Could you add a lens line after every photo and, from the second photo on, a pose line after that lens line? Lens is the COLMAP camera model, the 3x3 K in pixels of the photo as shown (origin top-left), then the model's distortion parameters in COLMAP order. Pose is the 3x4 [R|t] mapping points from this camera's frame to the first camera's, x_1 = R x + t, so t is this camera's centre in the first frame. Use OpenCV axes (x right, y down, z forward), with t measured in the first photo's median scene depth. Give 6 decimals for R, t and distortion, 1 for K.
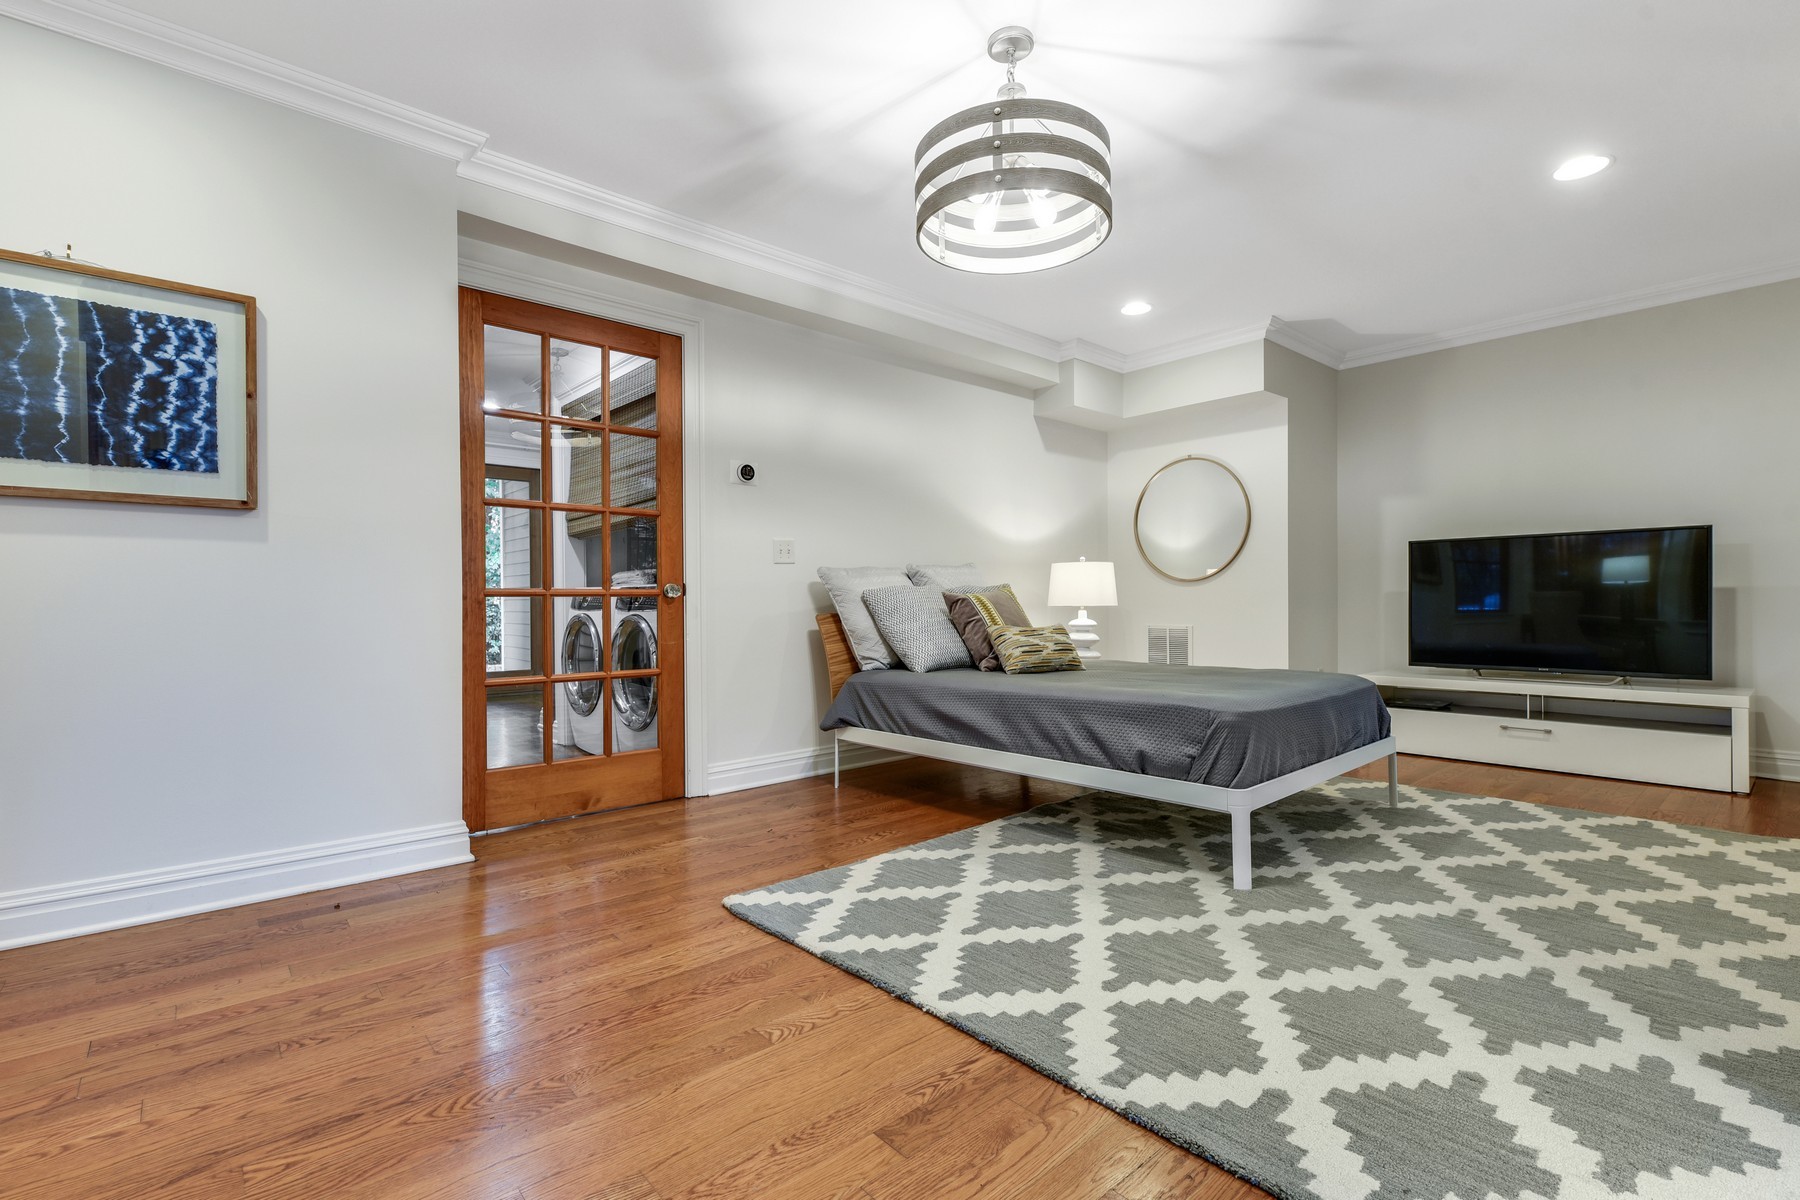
lens RADIAL K [[814.6, 0, 902.3], [0, 814.6, 607.2], [0, 0, 1]] dist [-0.000838, -0.000560]
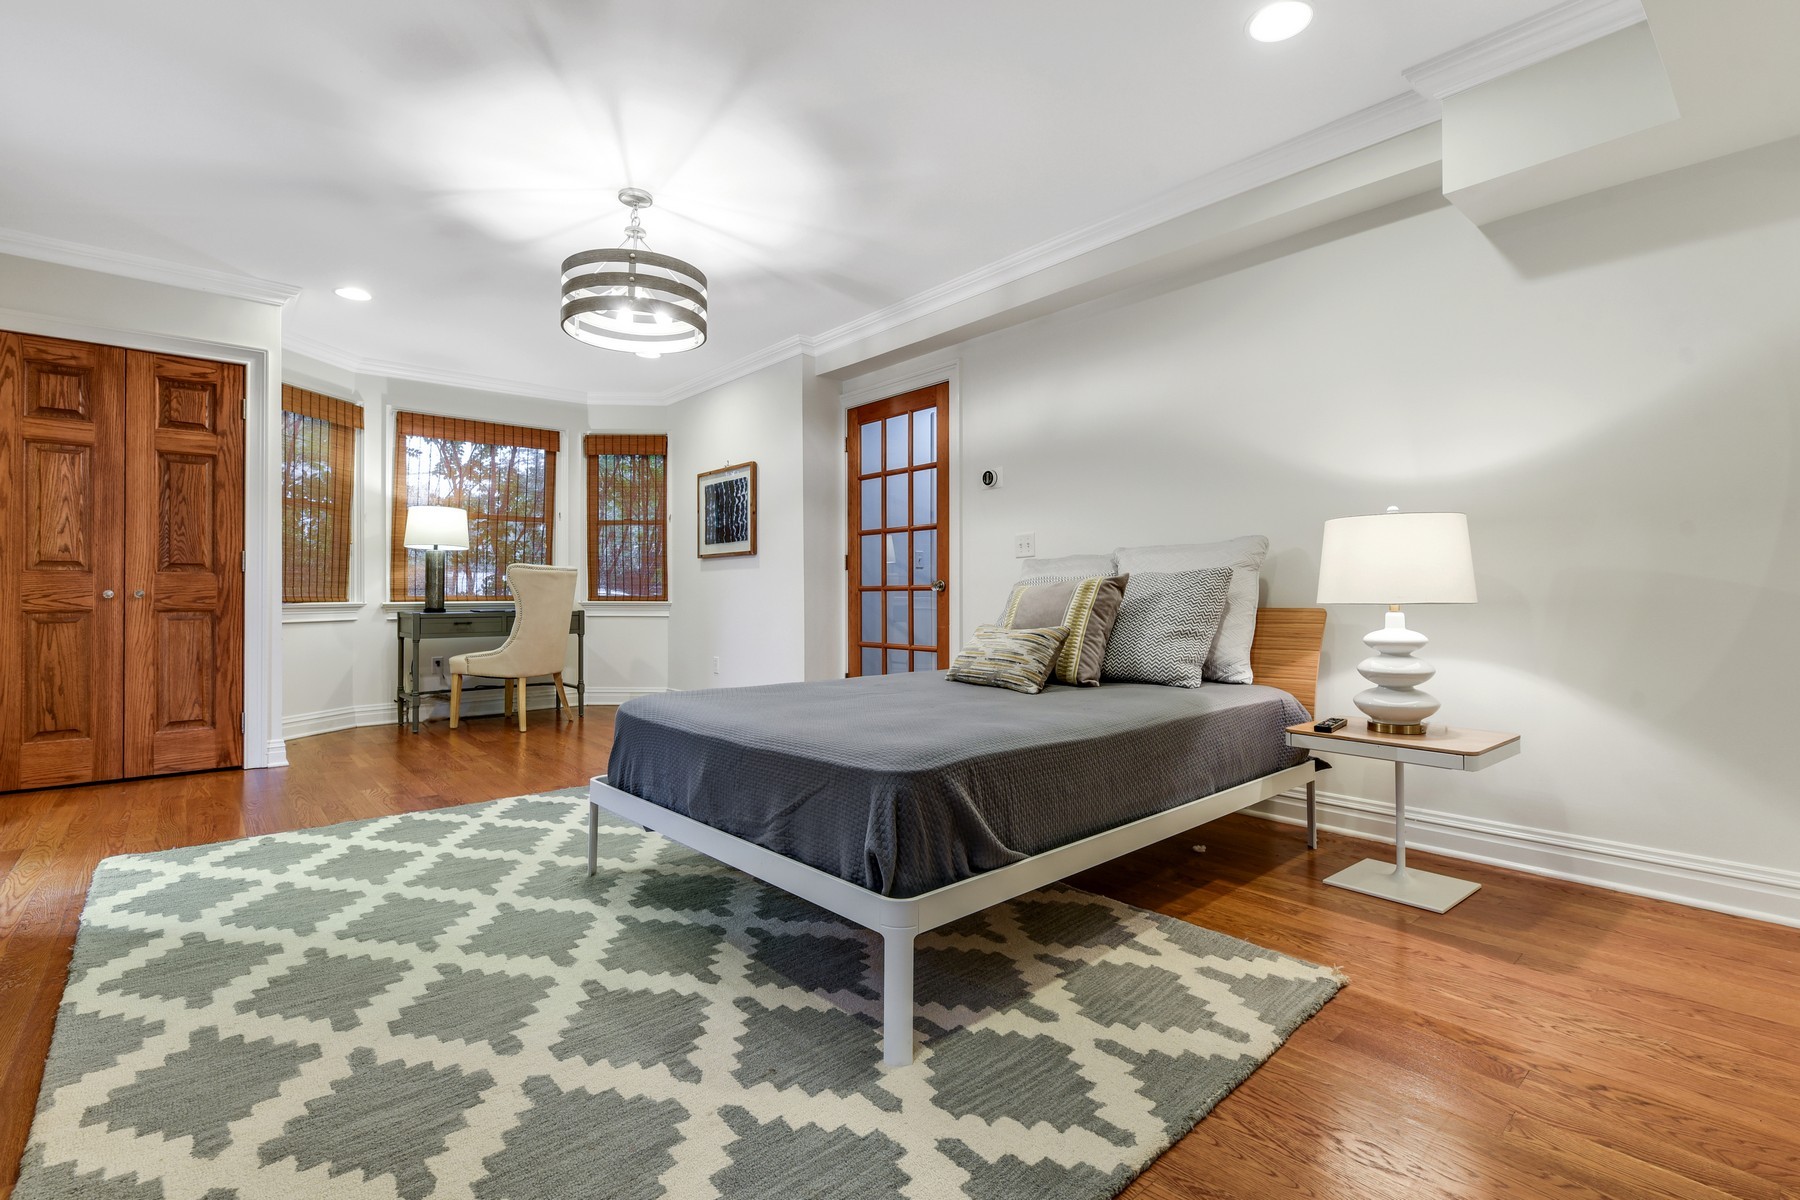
lens RADIAL K [[814.6, 0, 895.1], [0, 814.6, 591.5], [0, 0, 1]] dist [-0.000838, -0.000560]
pose [[-0.007694, 0.000073, -0.999970, 1.569437], [-0.002302, 0.999997, 0.000090, -0.017697], [0.999968, 0.002303, -0.007693, 1.500975]]
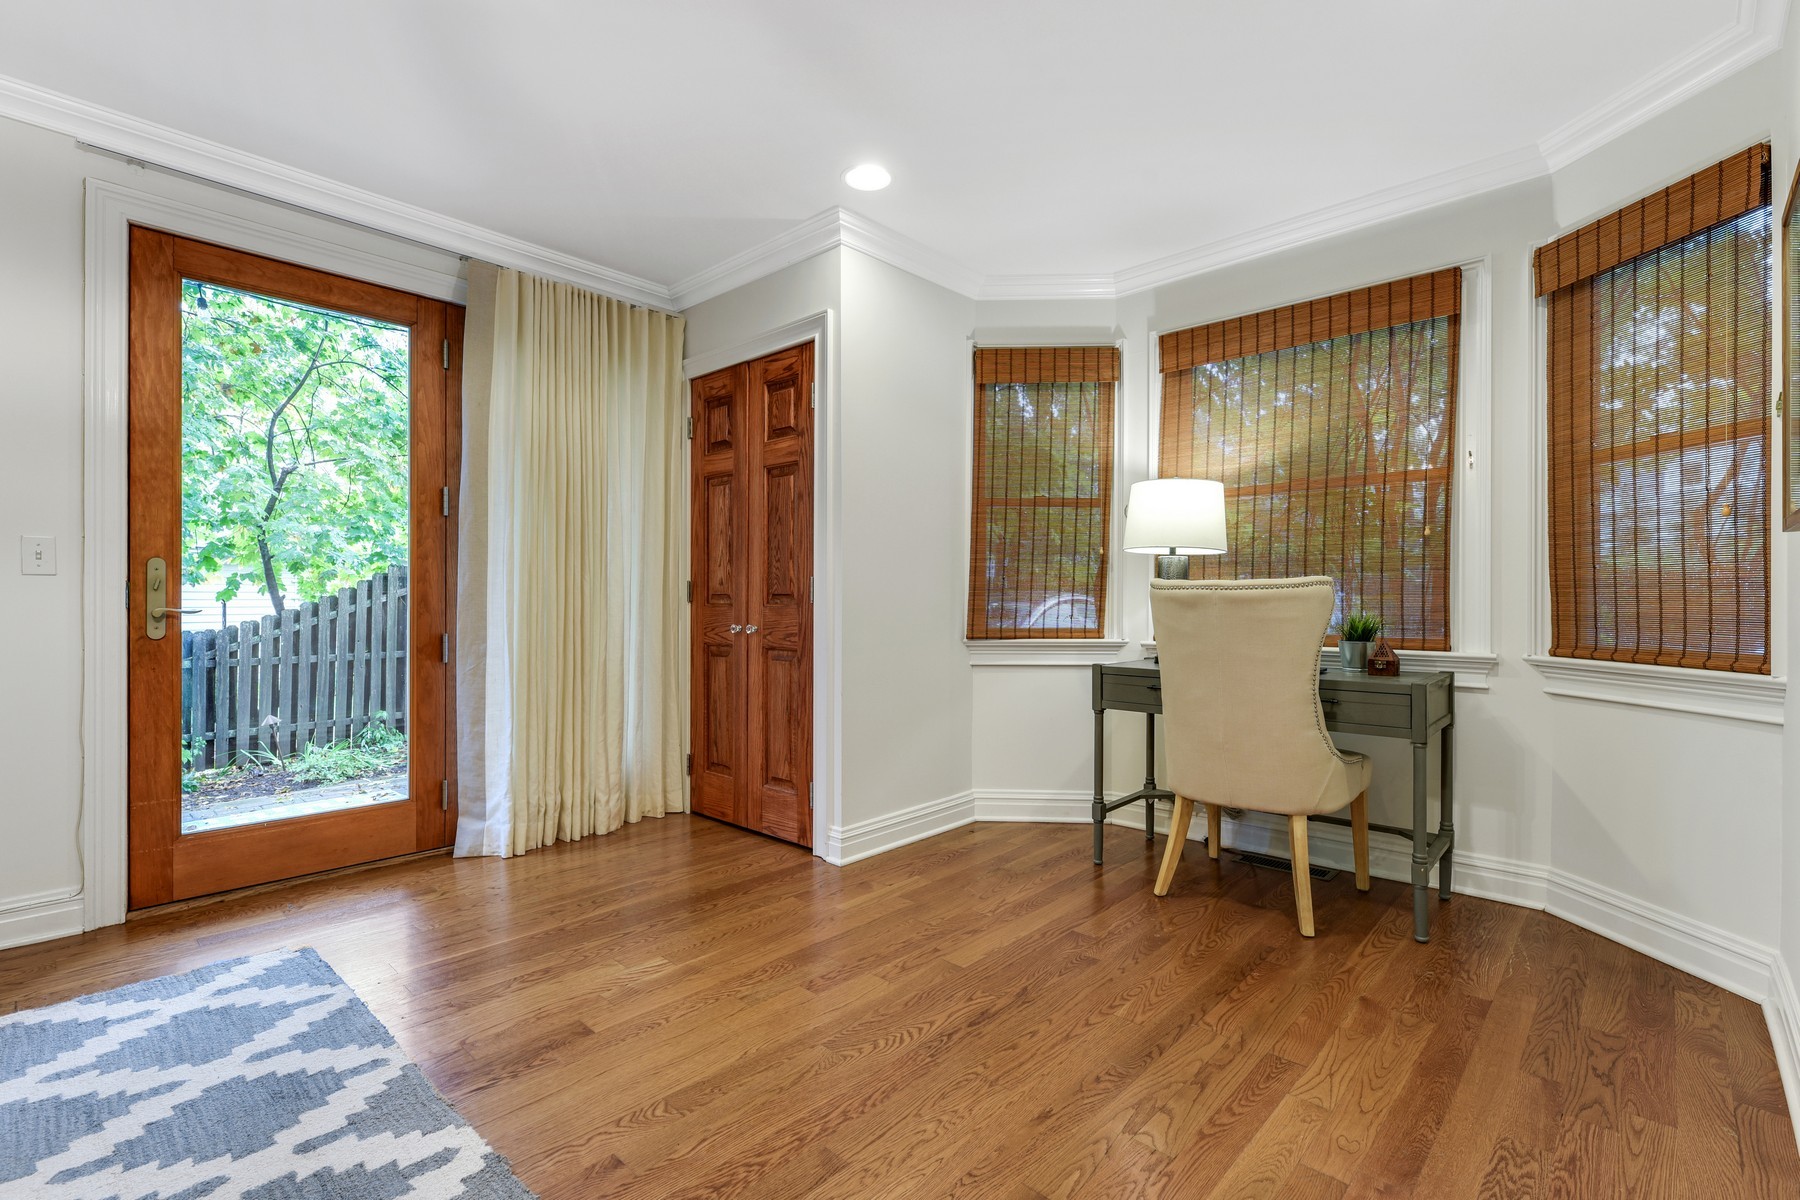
lens RADIAL K [[814.6, 0, 896.6], [0, 814.6, 600.3], [0, 0, 1]] dist [-0.000838, -0.000560]
pose [[-0.995803, 0.003634, -0.091450, -0.257842], [0.003297, 0.999987, 0.003839, -0.068318], [0.091463, 0.003522, -0.995802, 1.466446]]
